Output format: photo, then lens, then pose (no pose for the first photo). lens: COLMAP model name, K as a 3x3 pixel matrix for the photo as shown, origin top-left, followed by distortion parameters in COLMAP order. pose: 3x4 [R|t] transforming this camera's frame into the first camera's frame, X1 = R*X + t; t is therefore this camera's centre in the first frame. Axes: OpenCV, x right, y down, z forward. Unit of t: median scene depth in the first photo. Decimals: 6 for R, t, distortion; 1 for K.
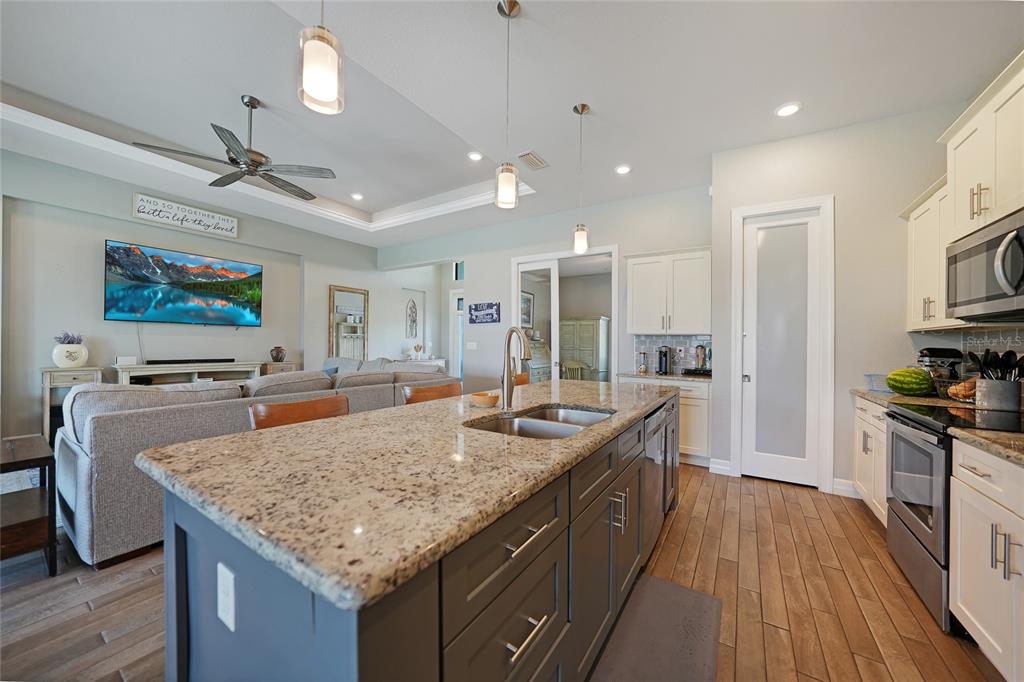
lens RADIAL K [[364.8, 0, 515.5], [0, 364.8, 327.4], [0, 0, 1]] dist [-0.033722, 0.007279]
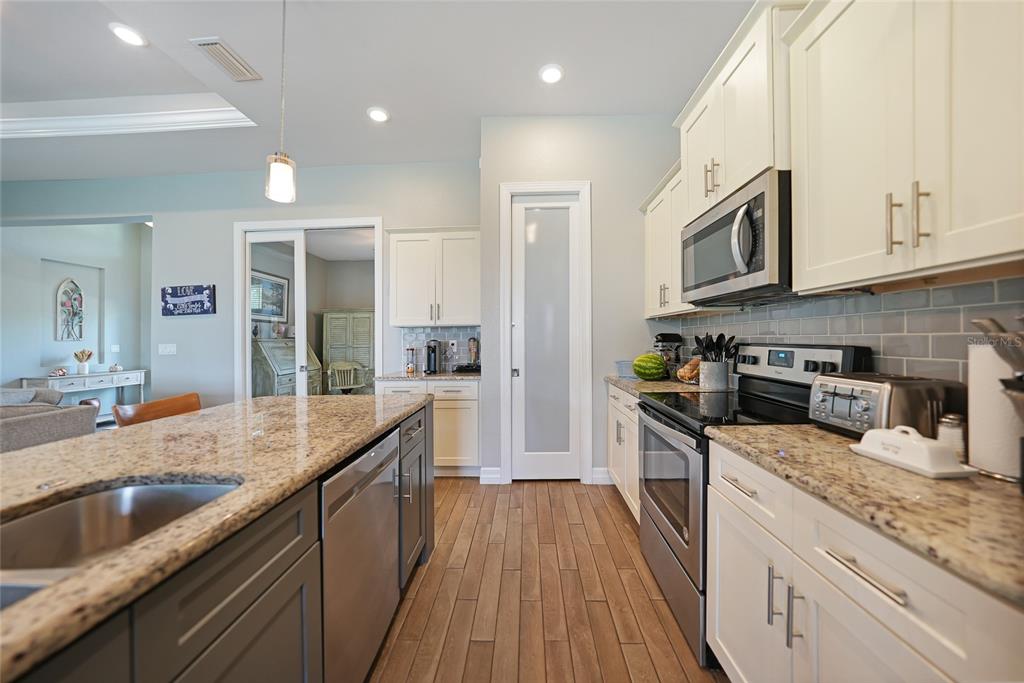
lens RADIAL K [[364.8, 0, 515.5], [0, 364.8, 327.9], [0, 0, 1]] dist [-0.033722, 0.007279]
pose [[0.860176, -0.018101, 0.509675, 0.216770], [0.010598, 0.999789, 0.017622, 0.015953], [-0.509887, -0.009757, 0.860186, 0.260903]]
